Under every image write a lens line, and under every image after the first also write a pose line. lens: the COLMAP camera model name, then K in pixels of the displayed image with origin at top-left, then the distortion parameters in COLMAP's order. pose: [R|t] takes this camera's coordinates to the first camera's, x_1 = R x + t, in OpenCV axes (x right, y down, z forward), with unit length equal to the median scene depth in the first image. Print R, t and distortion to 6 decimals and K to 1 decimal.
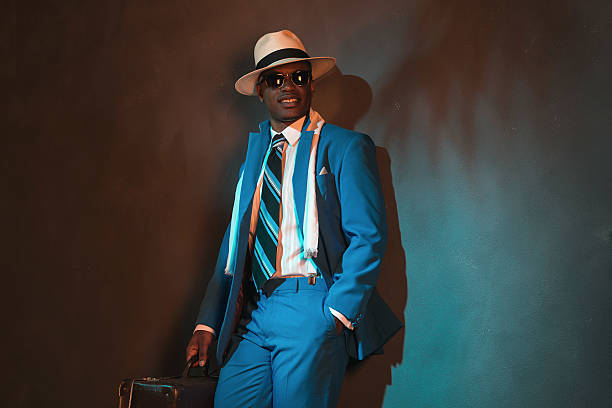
lens RADIAL K [[955.2, 0, 306.0], [0, 955.2, 204.0], [0, 0, 1]] dist [0.097029, -0.109633]
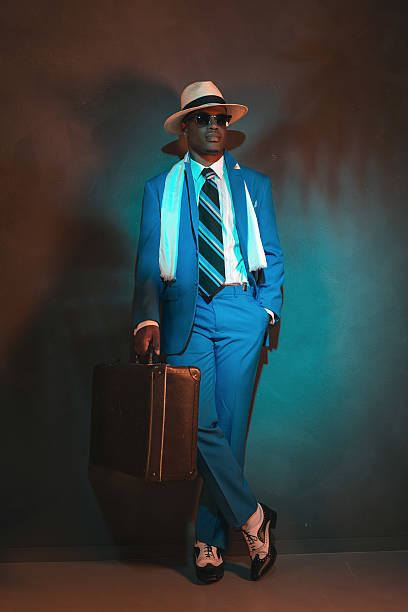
lens RADIAL K [[955.2, 0, 204.0], [0, 955.2, 306.0], [0, 0, 1]] dist [0.097029, -0.109633]
pose [[0.680272, 0.006502, 0.732931, -0.975414], [-0.099814, 0.991467, 0.083847, 0.000897], [-0.726132, -0.130196, 0.675116, 0.152621]]
